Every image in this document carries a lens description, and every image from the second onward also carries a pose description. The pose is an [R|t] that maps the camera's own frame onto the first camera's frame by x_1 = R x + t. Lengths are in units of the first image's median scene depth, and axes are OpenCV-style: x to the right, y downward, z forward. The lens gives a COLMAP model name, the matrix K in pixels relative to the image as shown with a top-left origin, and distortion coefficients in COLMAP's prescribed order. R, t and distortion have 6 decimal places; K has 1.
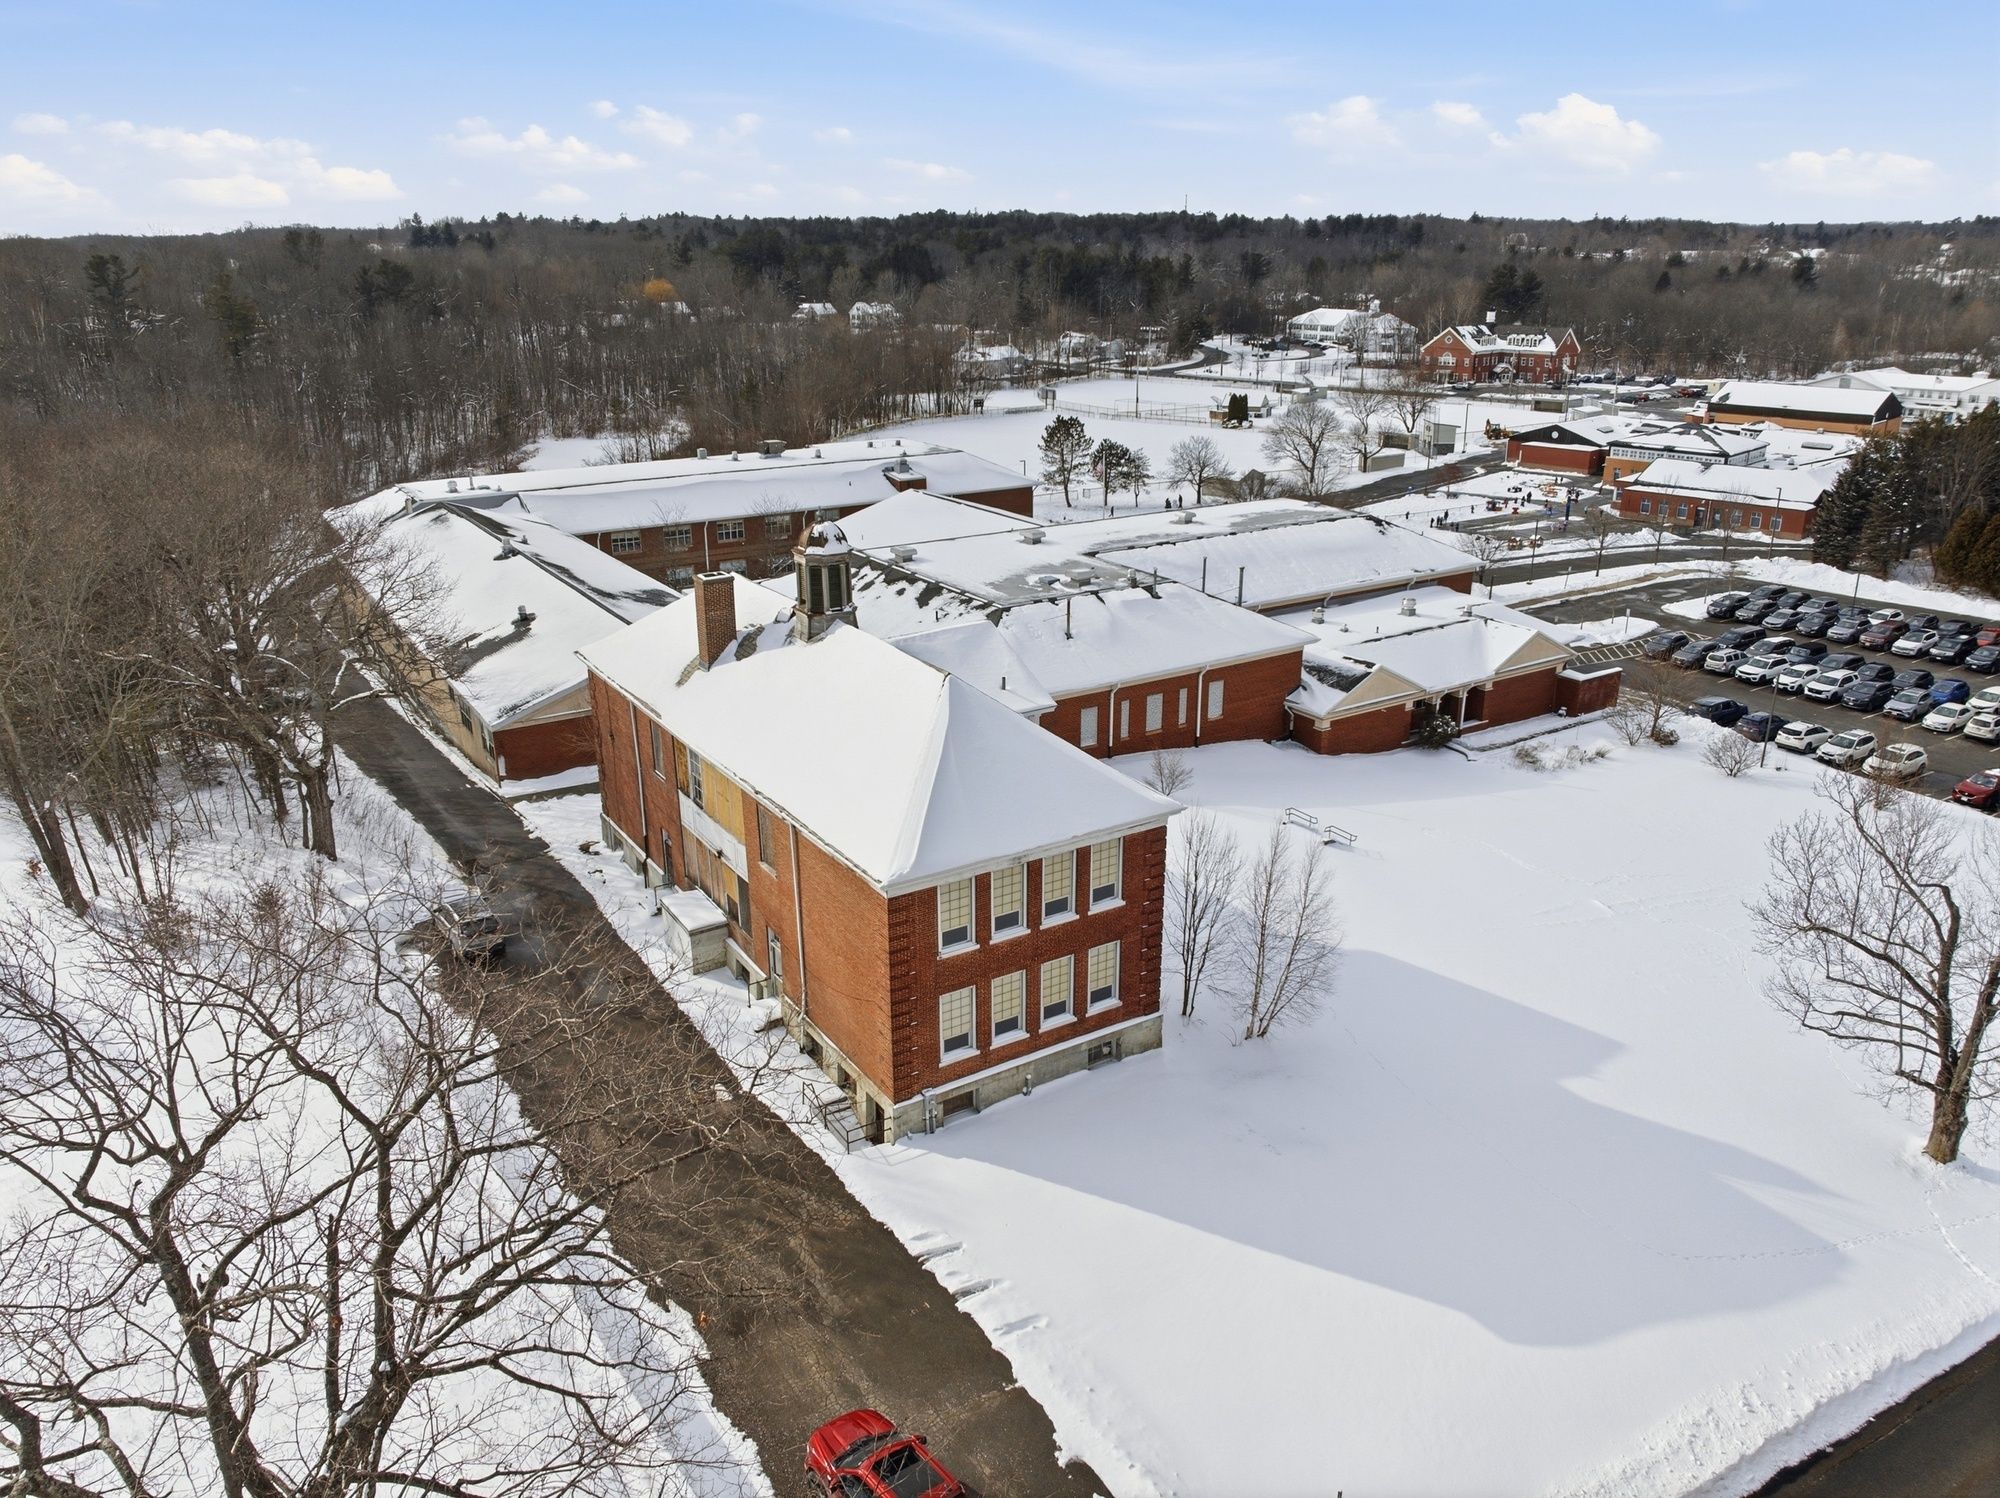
lens RADIAL K [[1404.3, 0, 1000.0], [0, 1404.3, 749.0], [0, 0, 1]] dist [-0.035416, -0.006479]
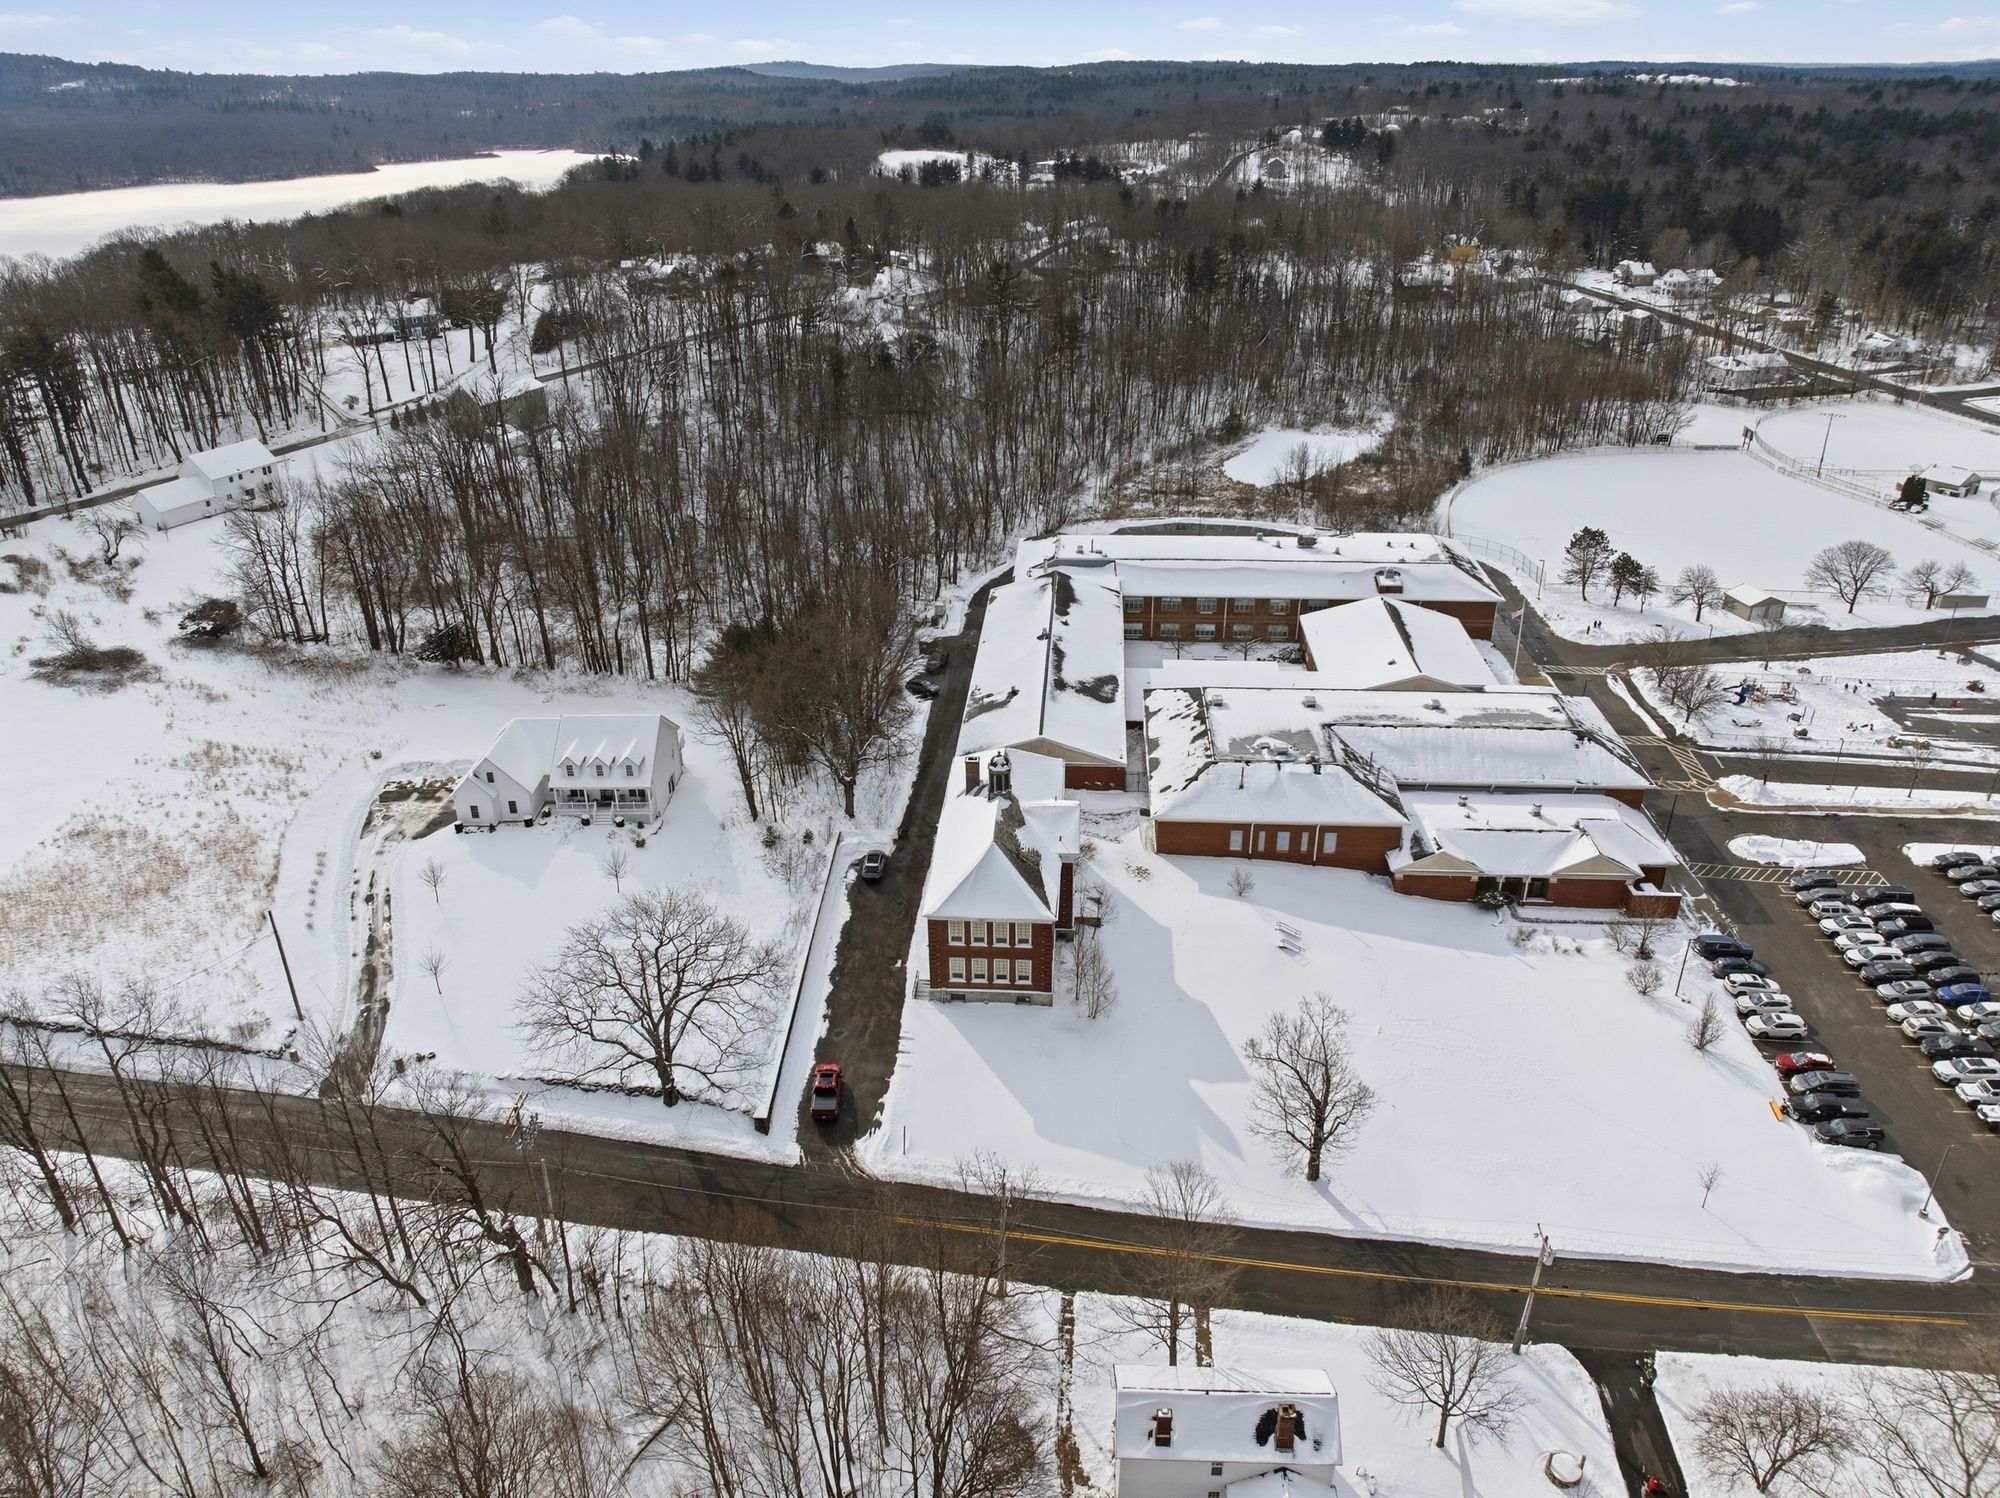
lens RADIAL K [[1404.3, 0, 1000.0], [0, 1404.3, 749.0], [0, 0, 1]] dist [-0.035416, -0.006479]
pose [[0.805250, 0.259163, -0.533298, 0.614309], [-0.193644, 0.965049, 0.176587, -0.317984], [0.560423, -0.038927, 0.827291, -0.530103]]
